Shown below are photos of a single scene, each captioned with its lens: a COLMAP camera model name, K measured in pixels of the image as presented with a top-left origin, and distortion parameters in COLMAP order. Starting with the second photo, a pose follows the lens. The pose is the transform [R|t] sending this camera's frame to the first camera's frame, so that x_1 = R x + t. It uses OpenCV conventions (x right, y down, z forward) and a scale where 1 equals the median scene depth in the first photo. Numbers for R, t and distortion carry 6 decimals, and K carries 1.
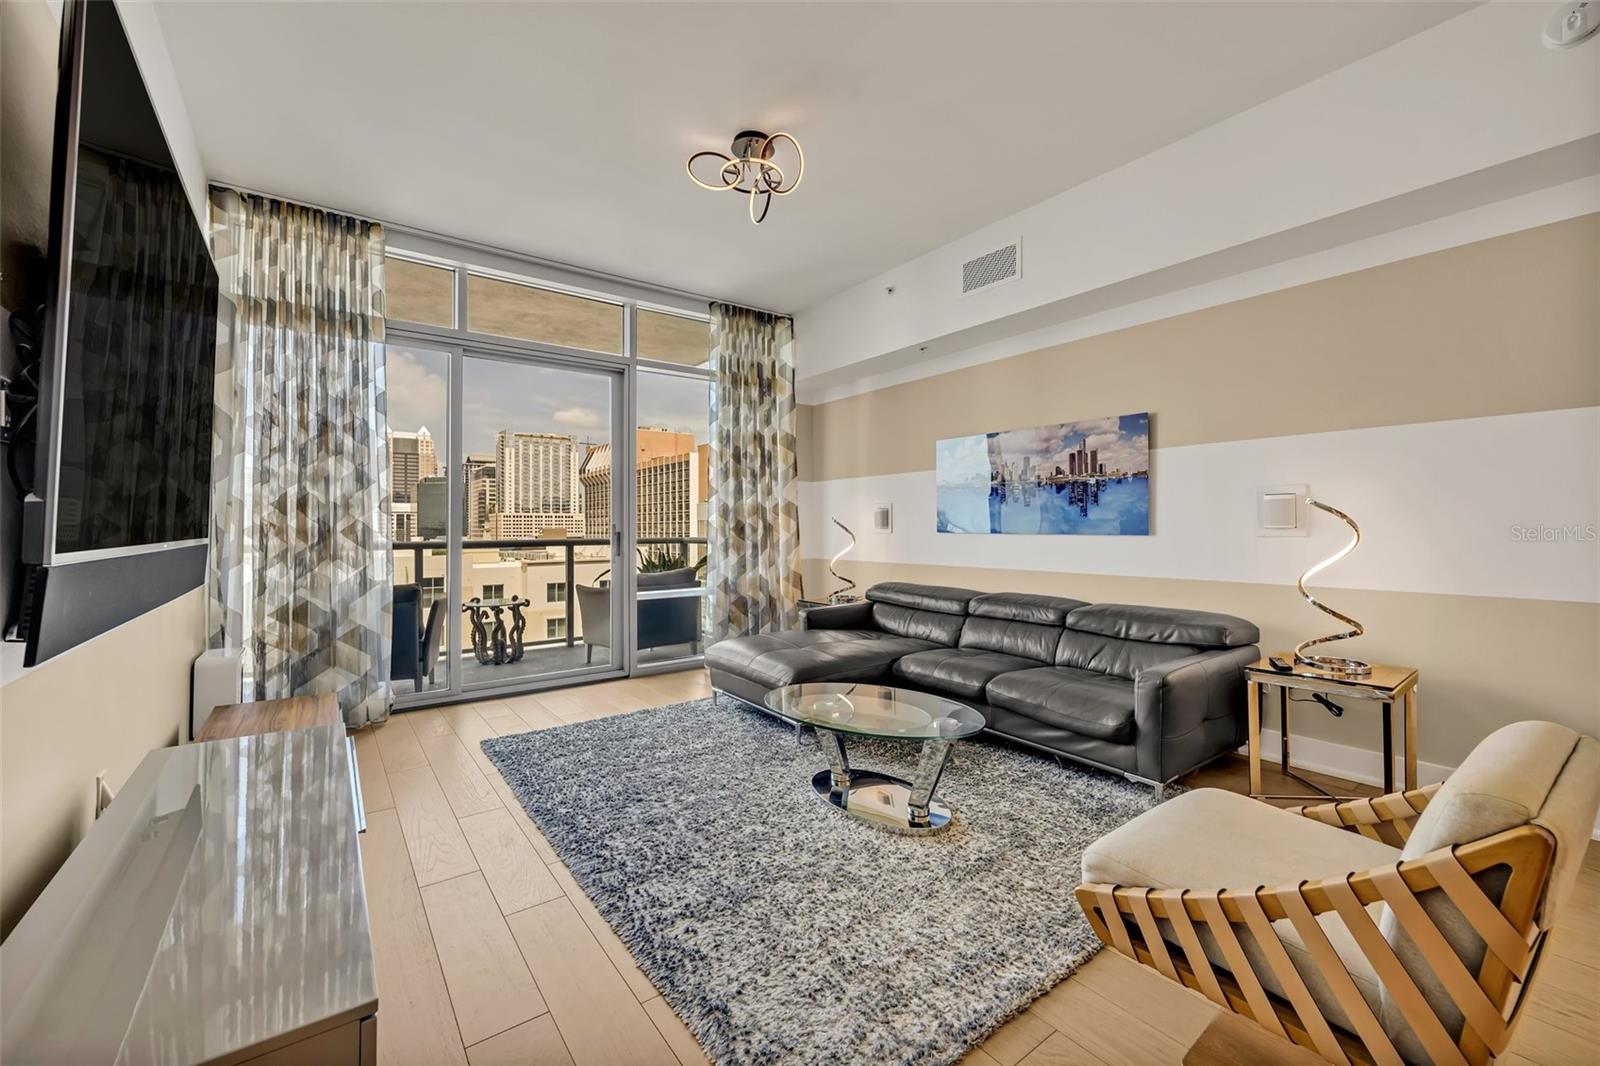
lens RADIAL K [[643.0, 0, 797.1], [0, 643.0, 516.9], [0, 0, 1]] dist [-0.000357, -0.000064]
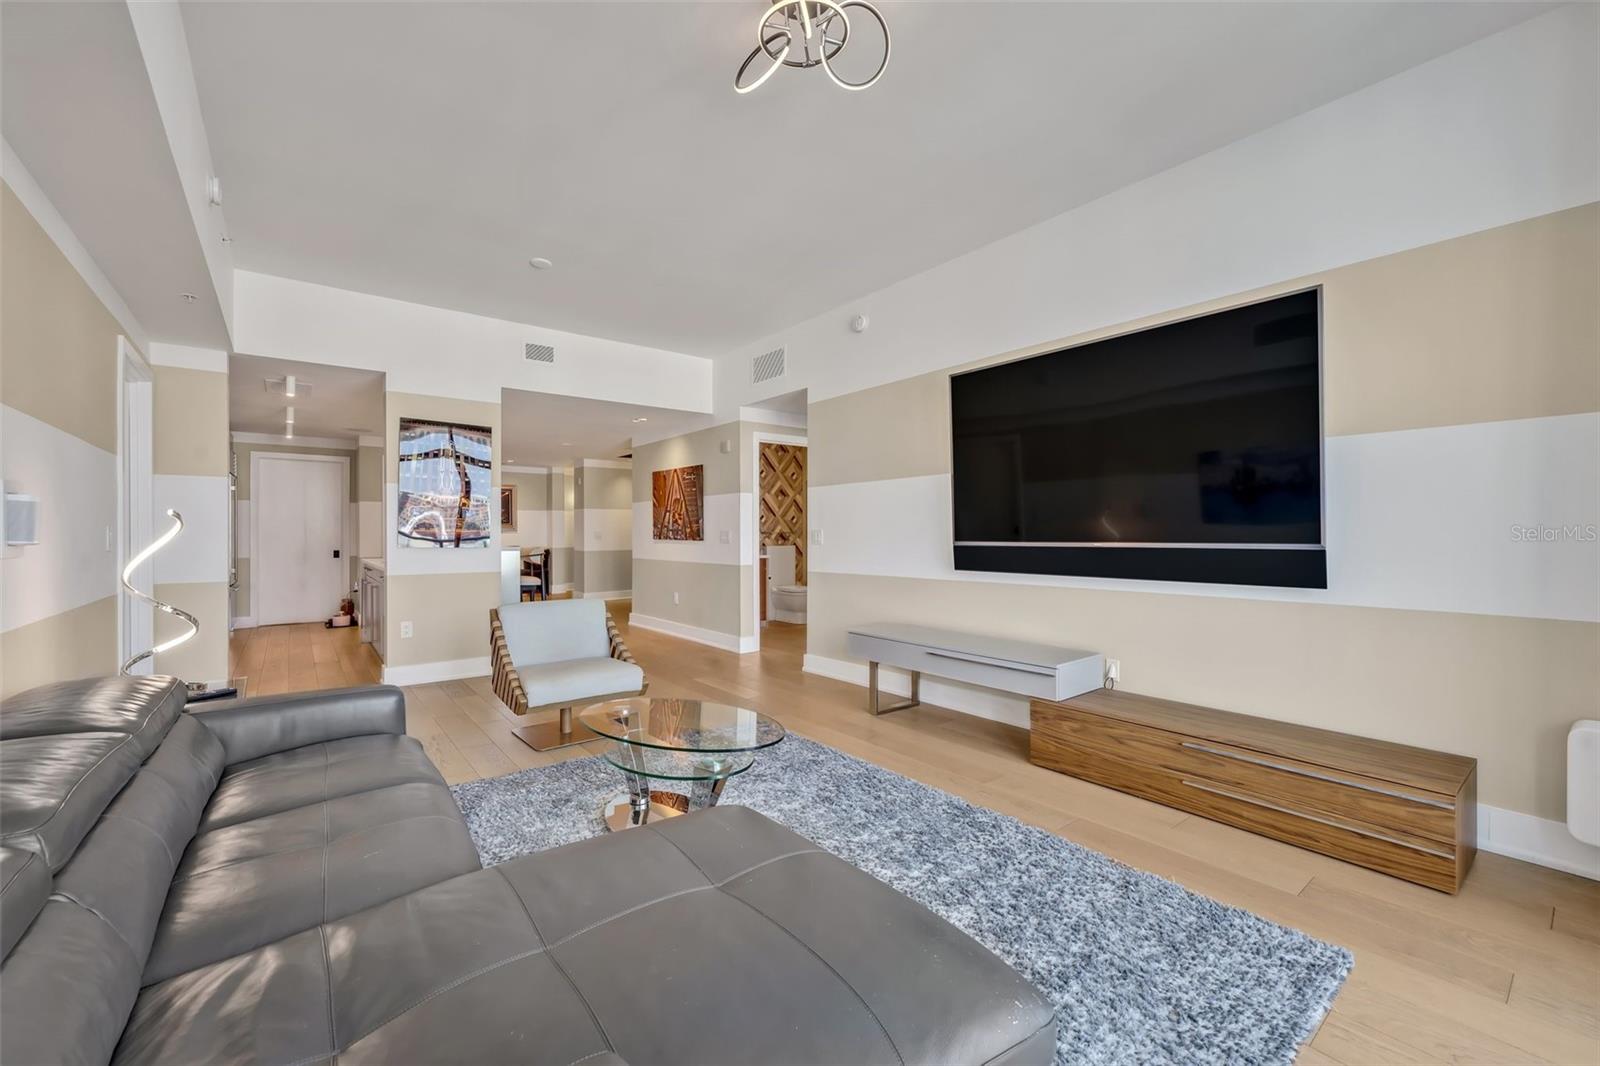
lens RADIAL K [[646.0, 0, 794.2], [0, 646.0, 529.9], [0, 0, 1]] dist [-0.002488, 0.000126]
pose [[-0.999831, 0.005723, -0.017478, -0.036761], [0.006099, 0.999749, -0.021558, 0.017504], [0.017351, -0.021661, -0.999615, 1.376422]]
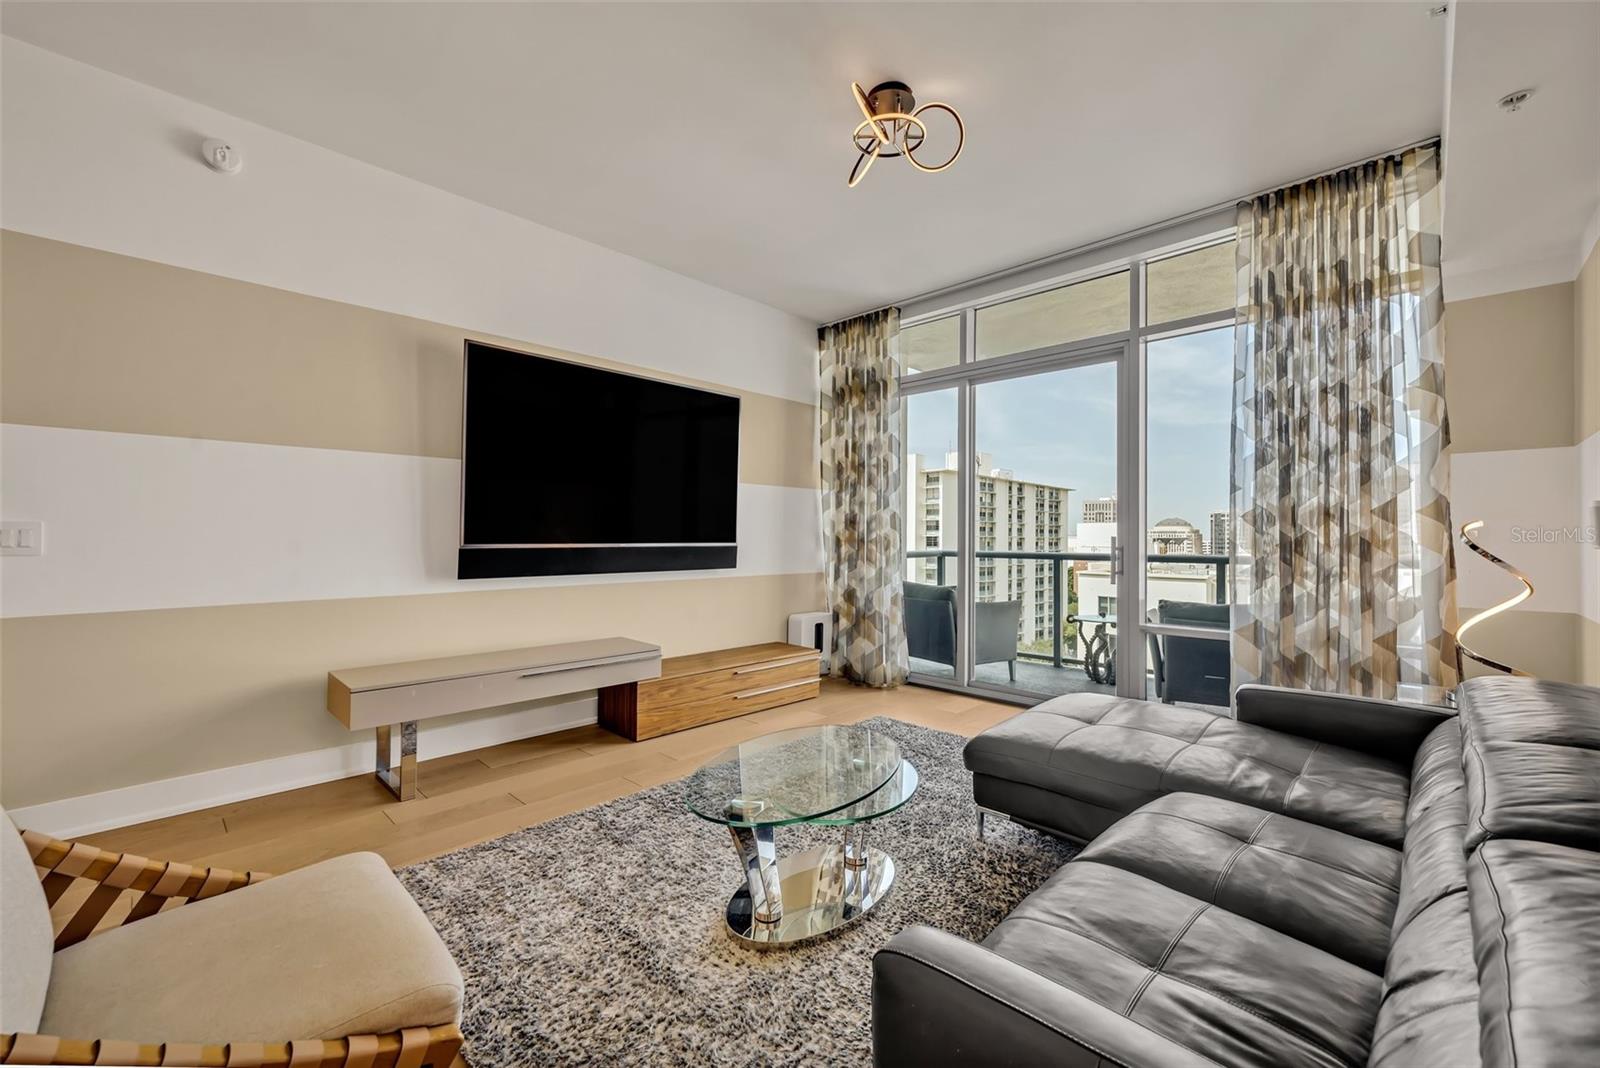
lens RADIAL K [[646.0, 0, 794.2], [0, 646.0, 530.9], [0, 0, 1]] dist [-0.002488, 0.000126]
pose [[0.157853, -0.005637, -0.987446, 0.622703], [0.008402, 0.999955, -0.004365, 0.004894], [0.987427, -0.007607, 0.157894, 0.595523]]
